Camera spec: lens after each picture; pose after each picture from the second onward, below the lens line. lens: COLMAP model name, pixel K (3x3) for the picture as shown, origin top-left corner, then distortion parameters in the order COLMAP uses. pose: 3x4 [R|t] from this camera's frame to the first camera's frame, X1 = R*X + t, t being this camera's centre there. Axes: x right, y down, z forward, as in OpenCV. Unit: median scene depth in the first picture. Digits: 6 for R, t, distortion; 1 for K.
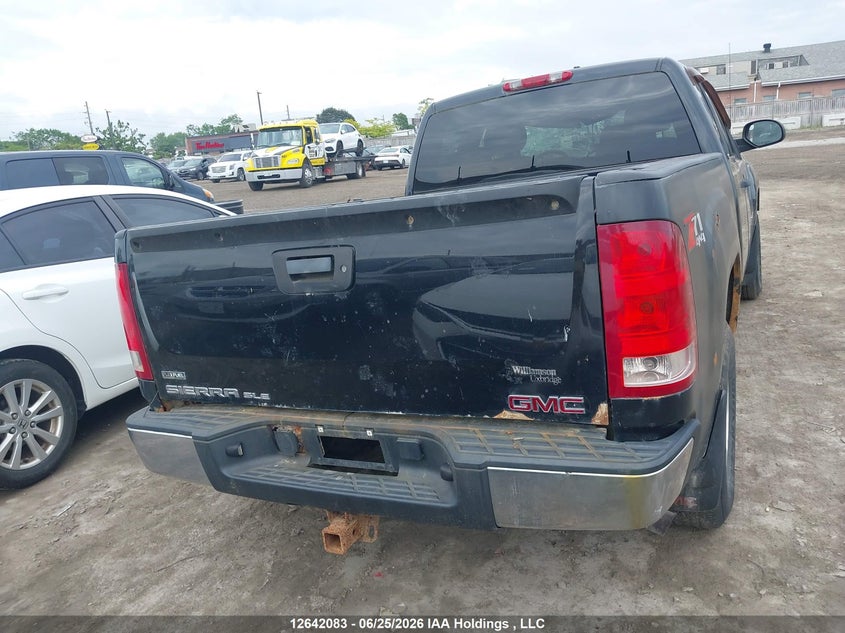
lens RADIAL K [[686.4, 0, 423.7], [0, 686.4, 320.2], [0, 0, 1]] dist [0.038750, -0.064563]
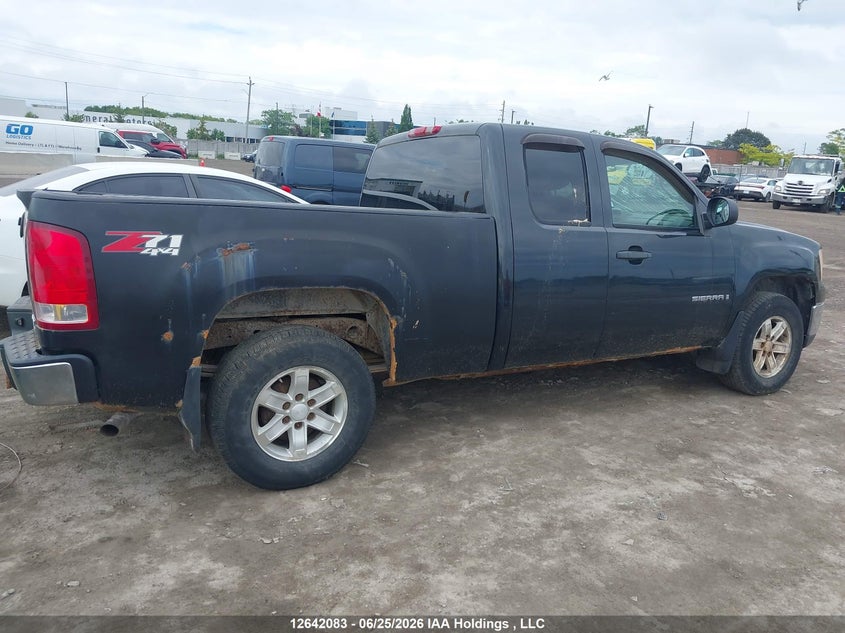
lens RADIAL K [[686.4, 0, 424.6], [0, 686.4, 314.2], [0, 0, 1]] dist [0.038750, -0.064563]
pose [[0.819086, 0.245687, -0.518398, 0.133802], [-0.254462, 0.965488, 0.055520, -0.017031], [0.514148, 0.086437, 0.853335, 0.003394]]
